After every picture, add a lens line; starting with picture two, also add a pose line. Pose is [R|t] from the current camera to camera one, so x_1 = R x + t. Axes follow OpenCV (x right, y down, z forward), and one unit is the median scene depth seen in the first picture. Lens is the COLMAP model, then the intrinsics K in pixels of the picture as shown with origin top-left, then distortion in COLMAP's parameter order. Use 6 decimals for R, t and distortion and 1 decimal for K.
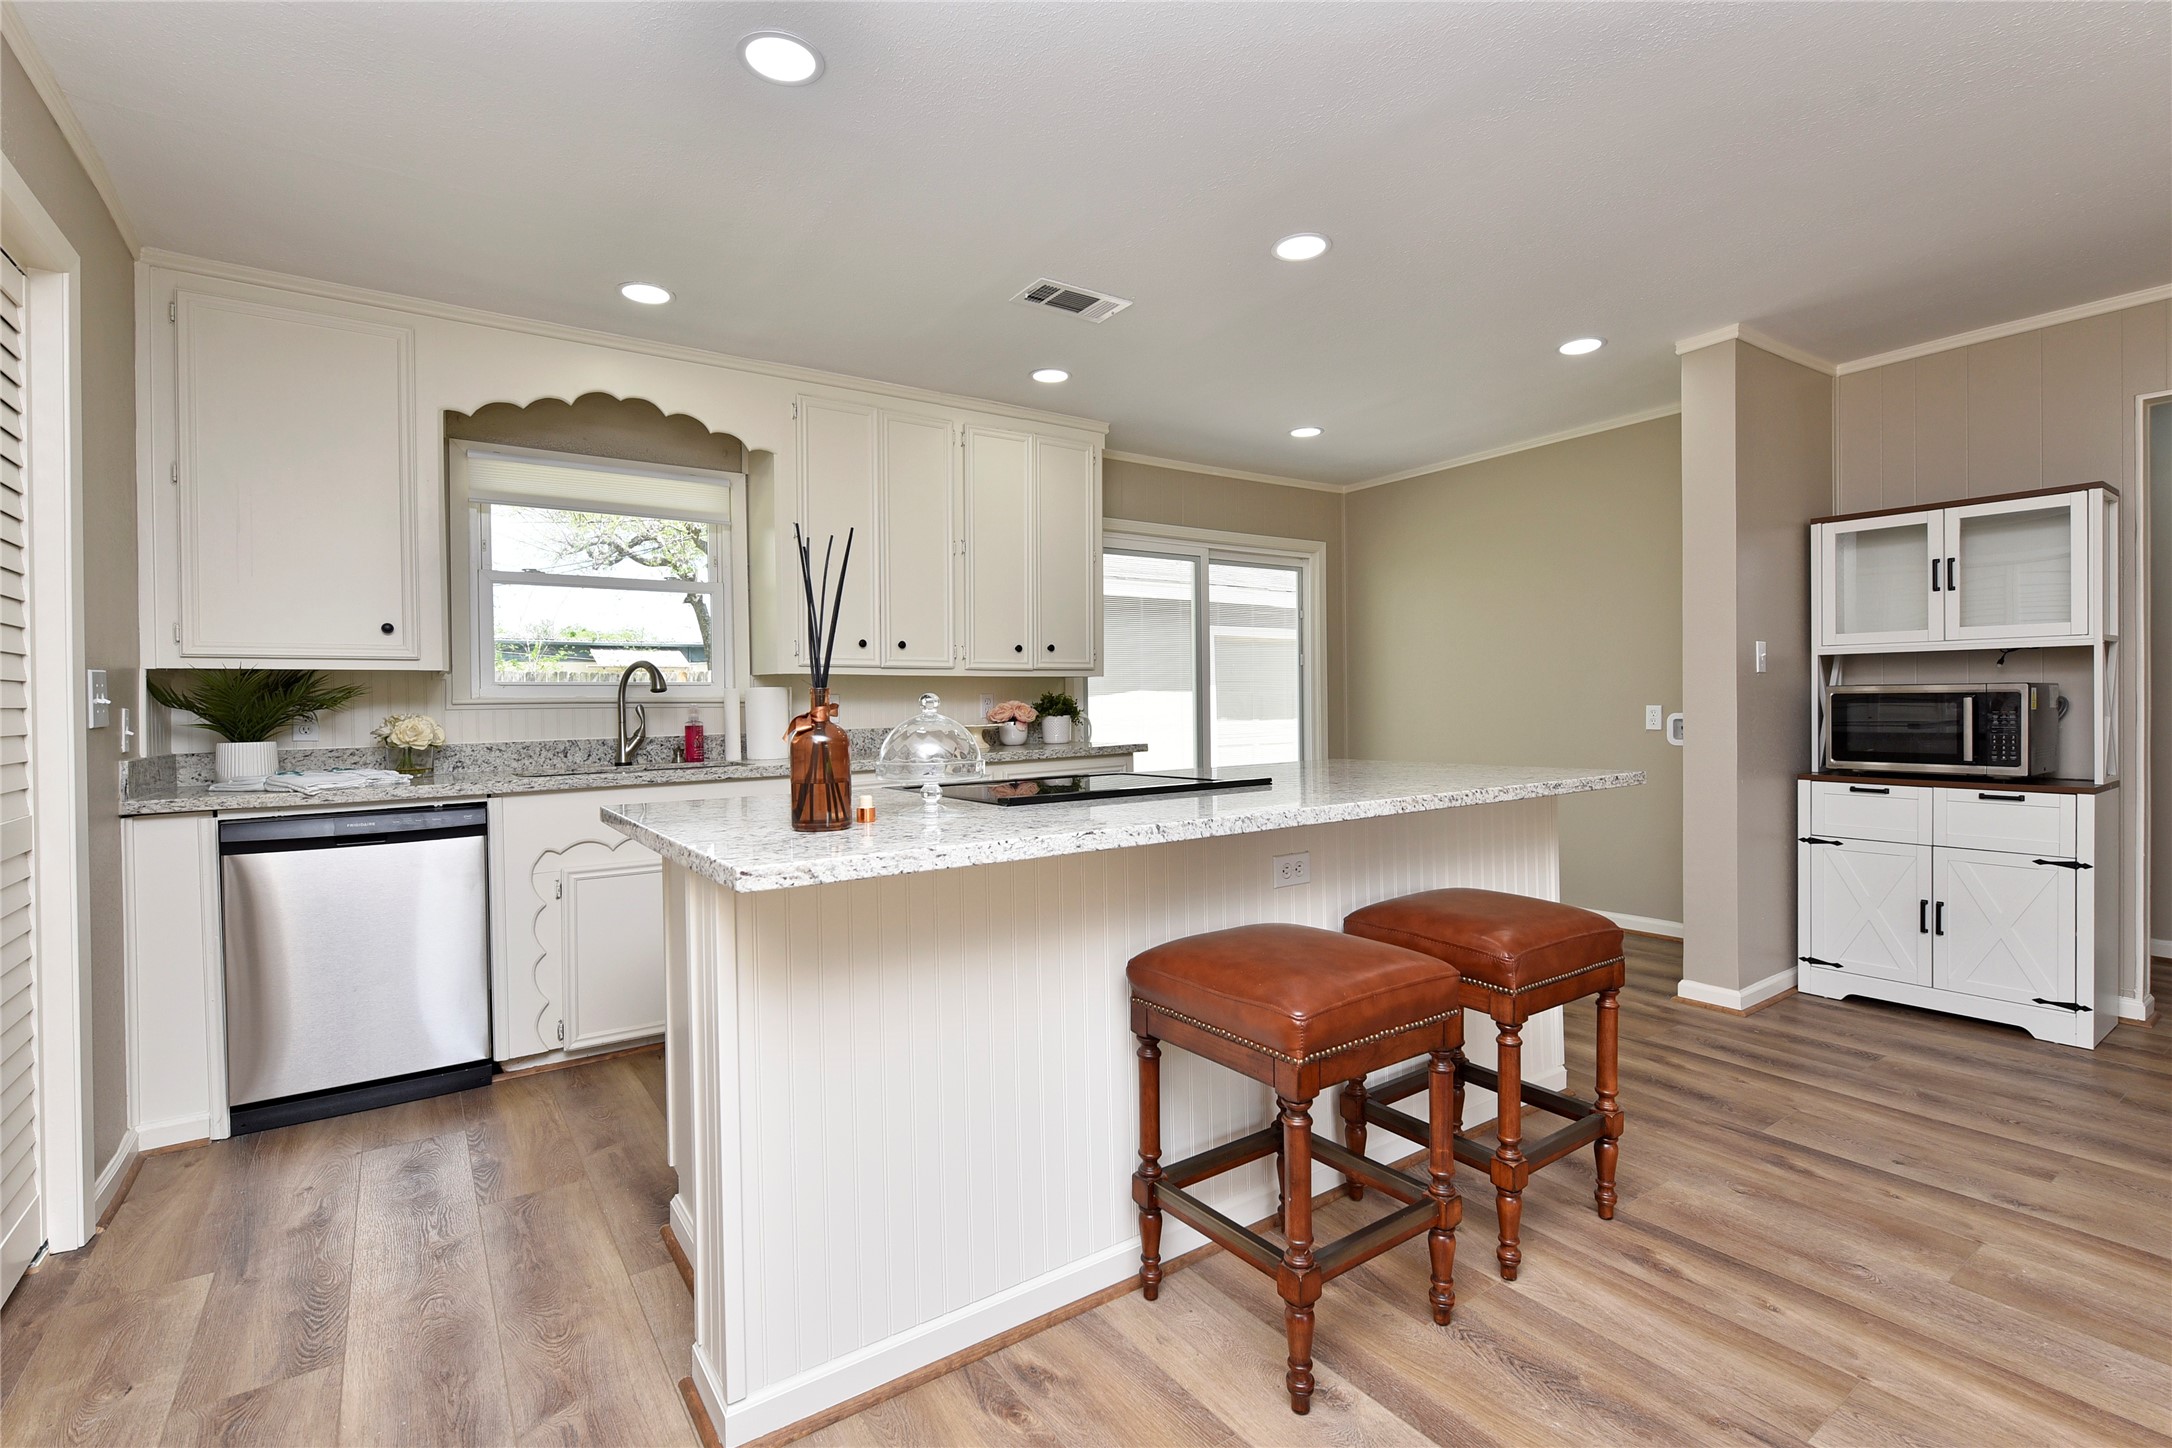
lens RADIAL K [[992.3, 0, 1091.4], [0, 992.3, 708.2], [0, 0, 1]] dist [-0.001419, -0.001662]
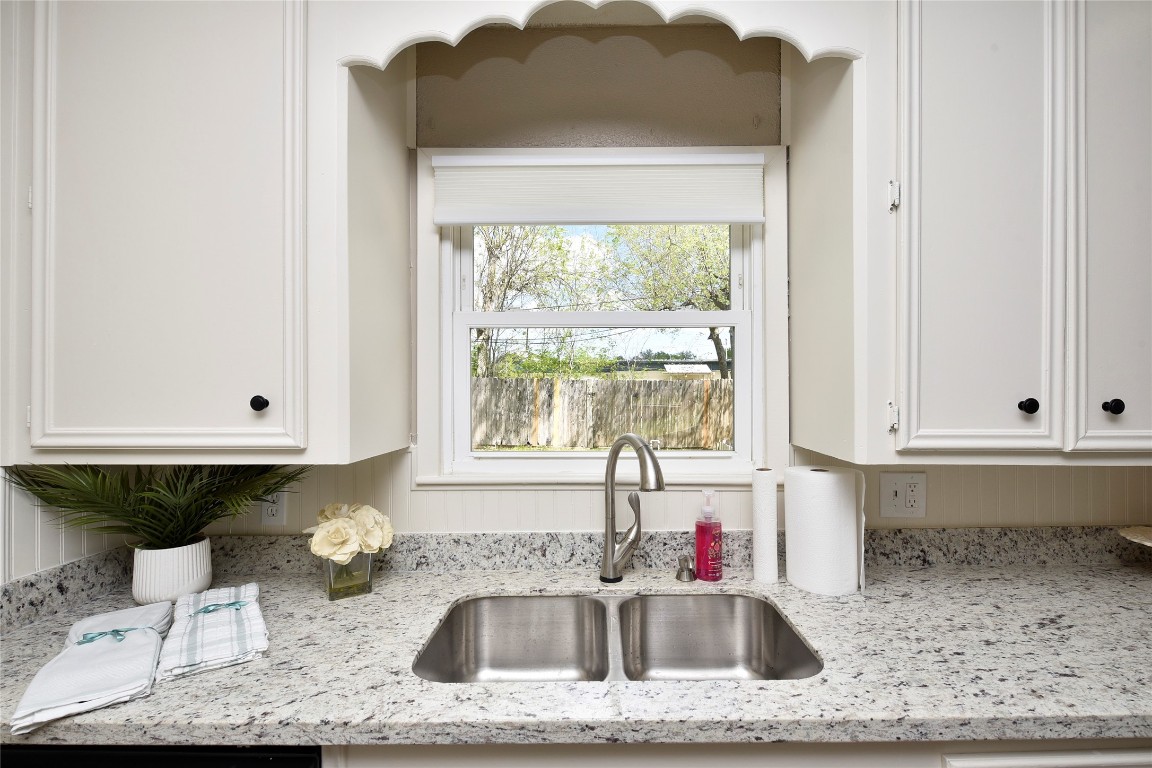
lens RADIAL K [[510.1, 0, 587.6], [0, 510.1, 390.4], [0, 0, 1]] dist [0.001658, -0.000187]
pose [[0.811868, 0.009016, -0.583771, -0.329422], [-0.009419, 0.999953, 0.002343, -0.089729], [0.583765, 0.003596, 0.811915, 0.830933]]
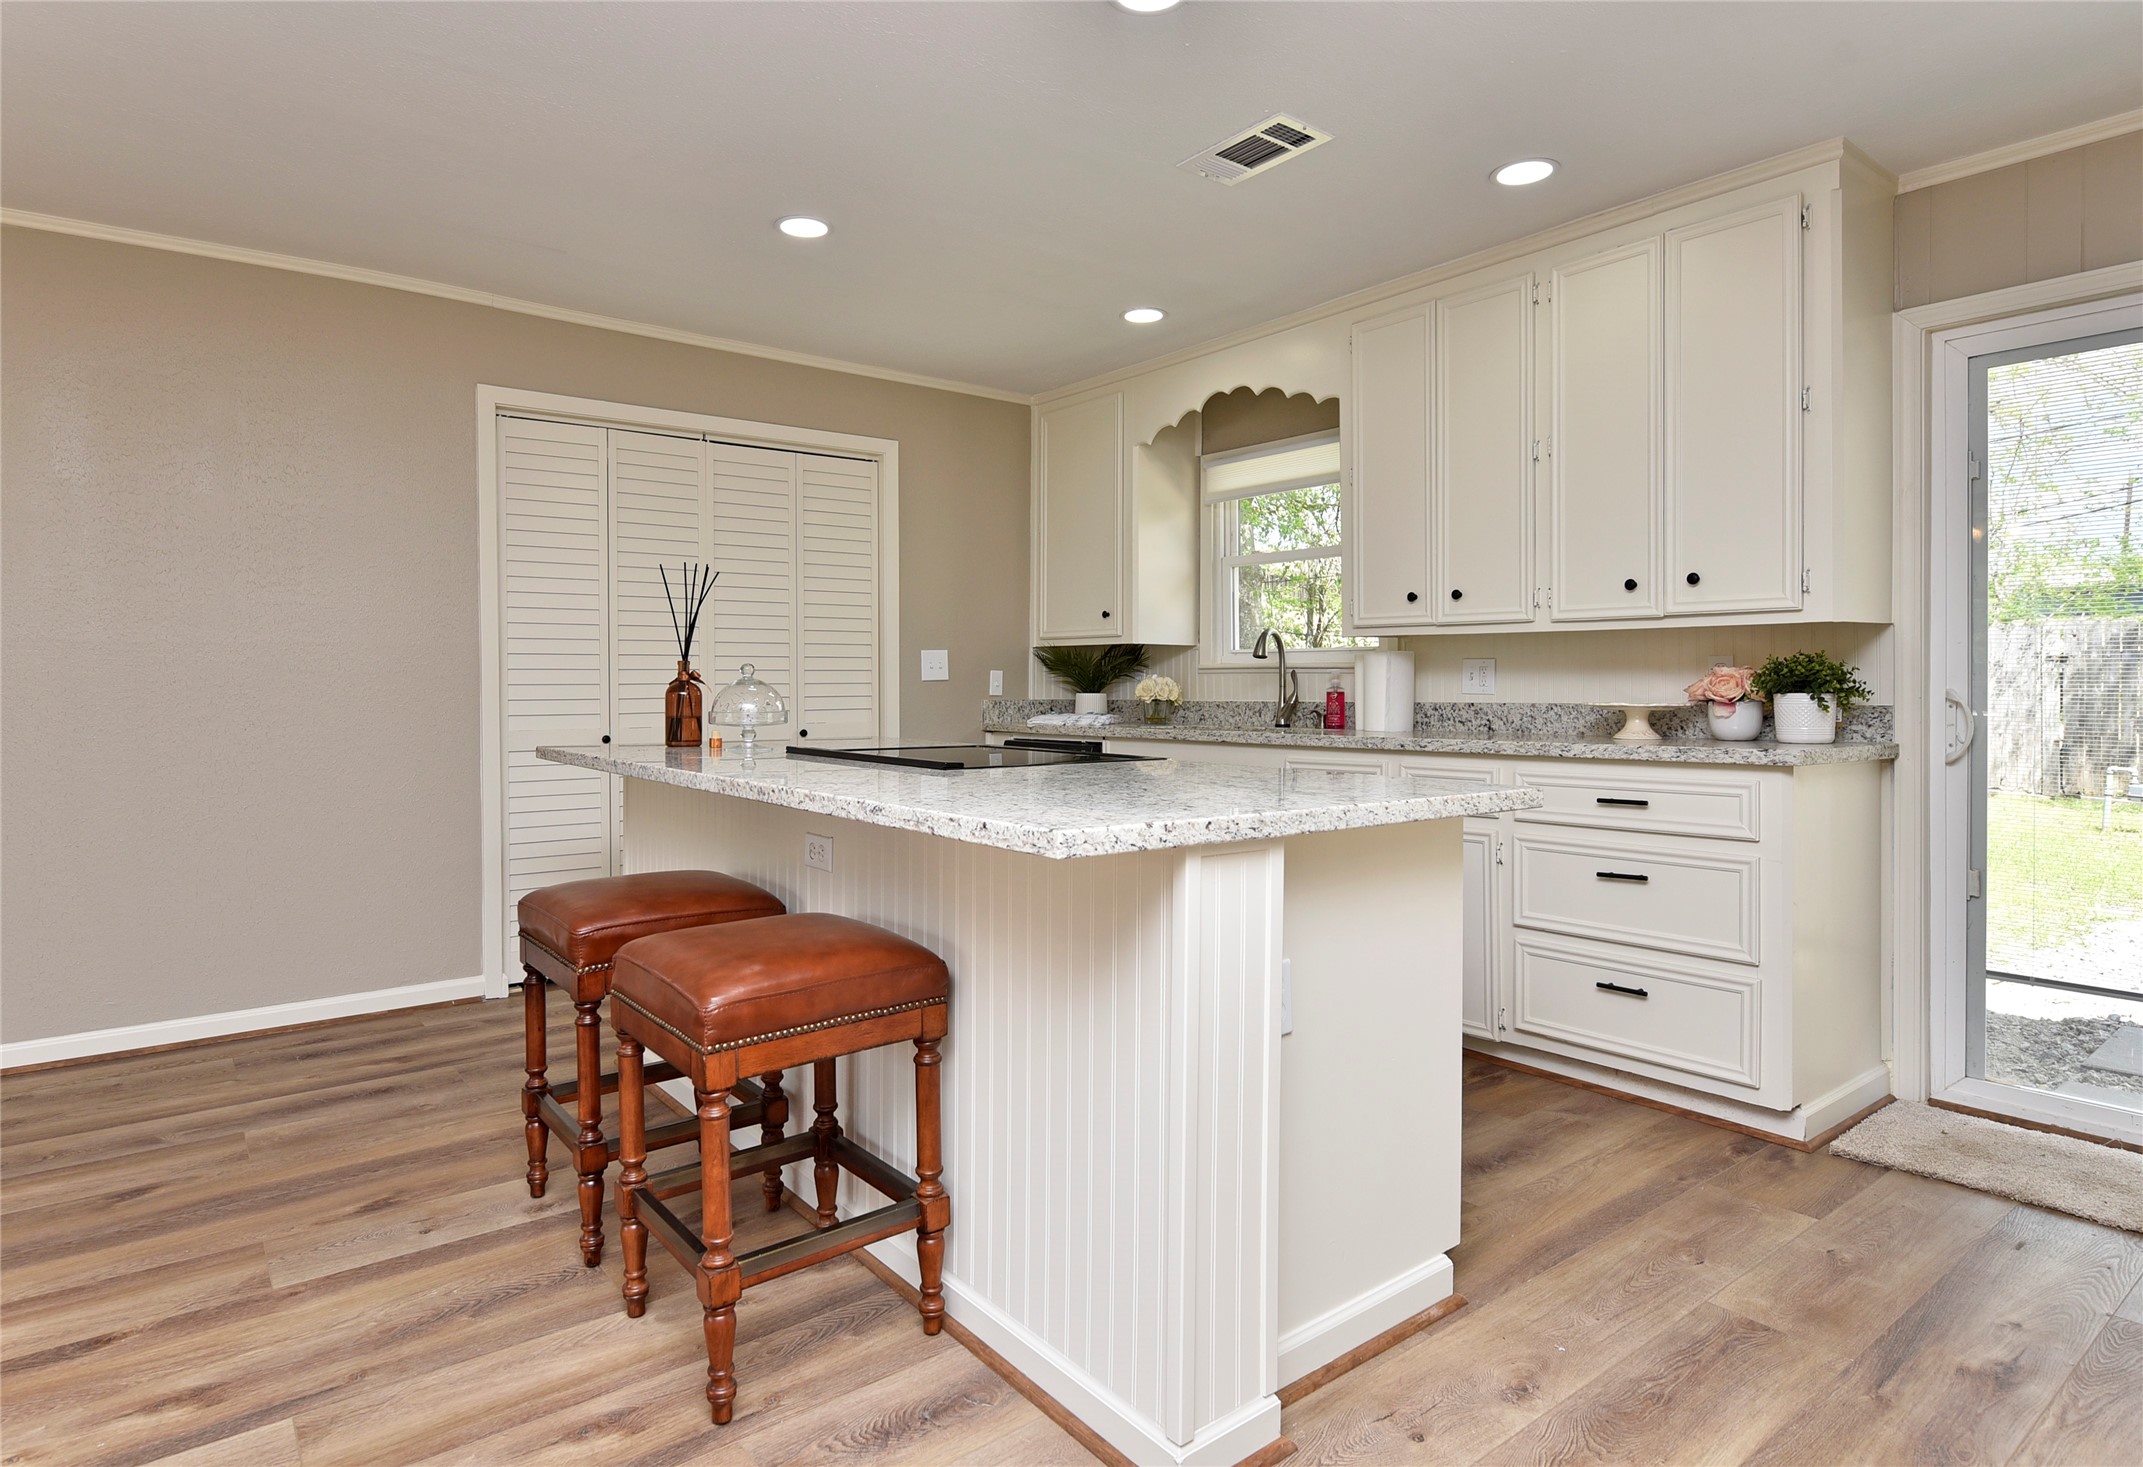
lens RADIAL K [[1171.8, 0, 1036.8], [0, 1171.8, 693.9], [0, 0, 1]] dist [-0.006990, -0.001476]
pose [[0.036490, 0.025165, -0.999017, 0.918224], [-0.005594, 0.999672, 0.024977, -0.009433], [0.999318, 0.004677, 0.036619, 0.821358]]
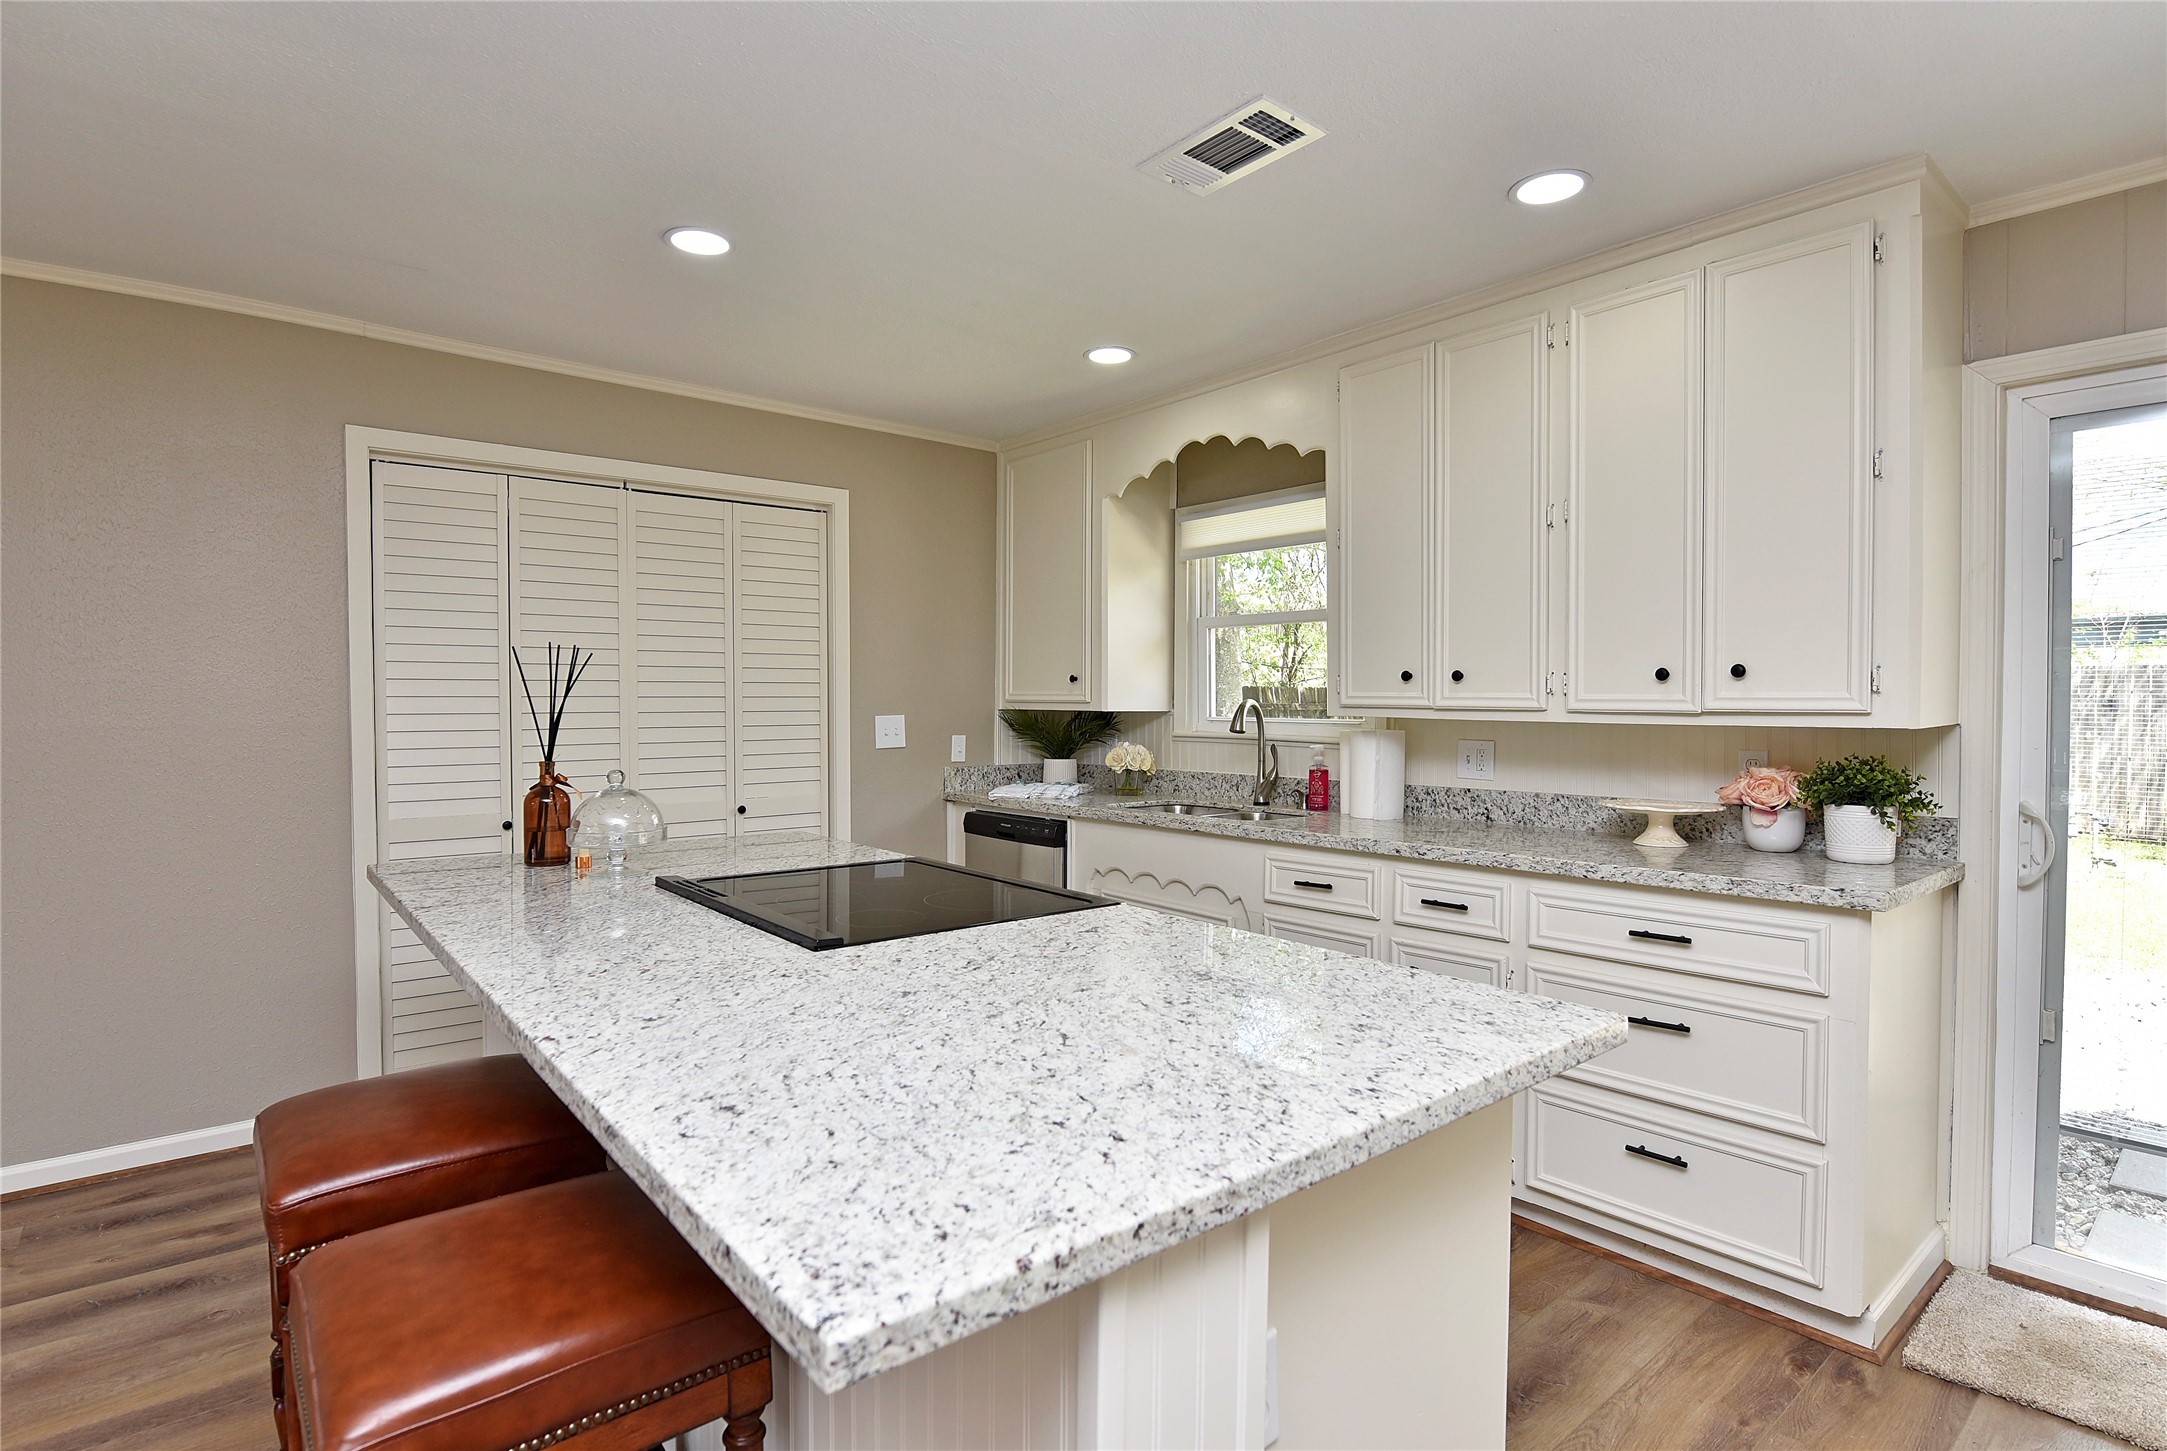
lens RADIAL K [[1067.3, 0, 1083.5], [0, 1067.3, 725.5], [0, 0, 1]] dist [-0.022170, -0.000040]
pose [[0.079630, 0.038821, -0.996068, 0.673698], [-0.008167, 0.999233, 0.038292, -0.071770], [0.996791, 0.005086, 0.079886, 0.878352]]
